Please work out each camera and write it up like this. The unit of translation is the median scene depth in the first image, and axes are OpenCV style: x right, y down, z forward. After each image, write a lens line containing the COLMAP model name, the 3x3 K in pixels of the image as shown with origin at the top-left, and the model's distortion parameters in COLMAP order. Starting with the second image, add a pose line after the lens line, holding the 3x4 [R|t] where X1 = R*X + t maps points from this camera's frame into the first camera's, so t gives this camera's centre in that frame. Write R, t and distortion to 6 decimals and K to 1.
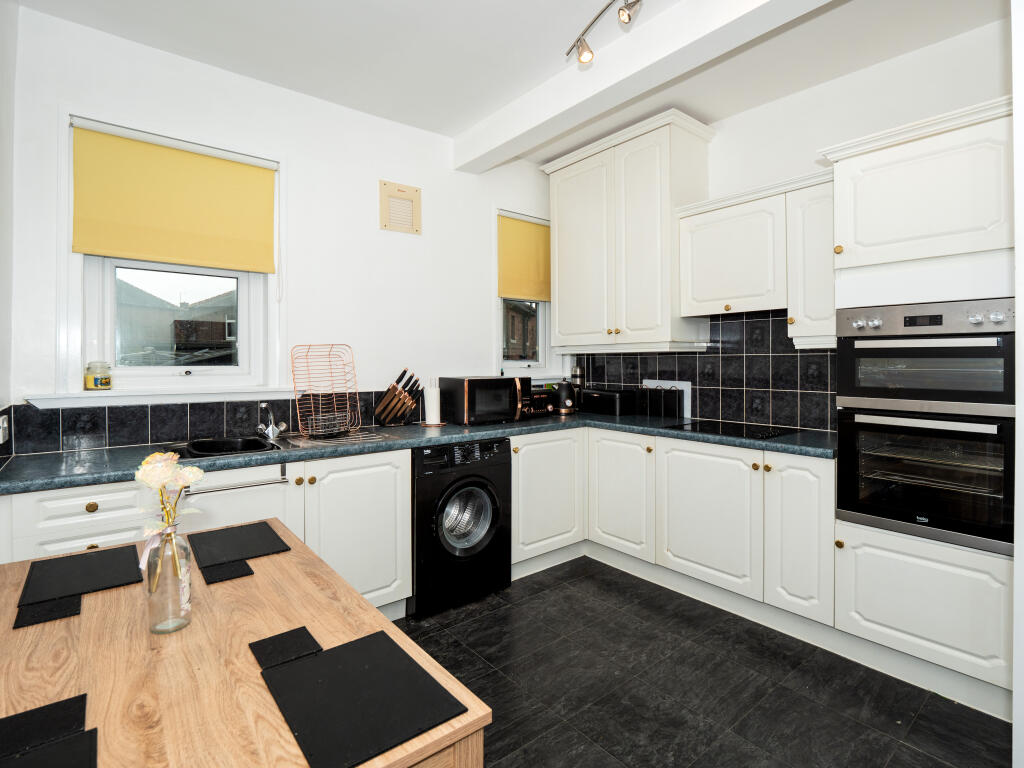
lens RADIAL K [[511.0, 0, 509.9], [0, 511.0, 375.4], [0, 0, 1]] dist [0.001756, -0.000970]
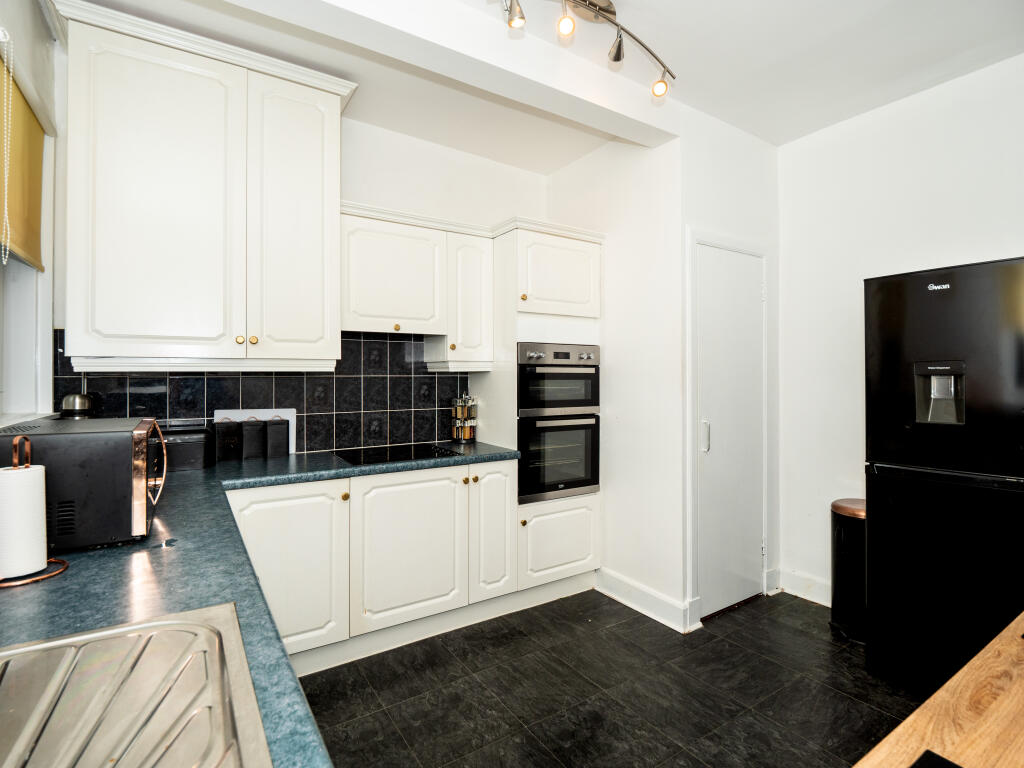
lens RADIAL K [[511.0, 0, 509.8], [0, 511.0, 380.8], [0, 0, 1]] dist [0.001756, -0.000970]
pose [[0.109402, -0.000984, 0.993997, -0.511574], [0.032205, 0.999478, -0.002555, -0.022796], [-0.993476, 0.032292, 0.109377, 0.695830]]
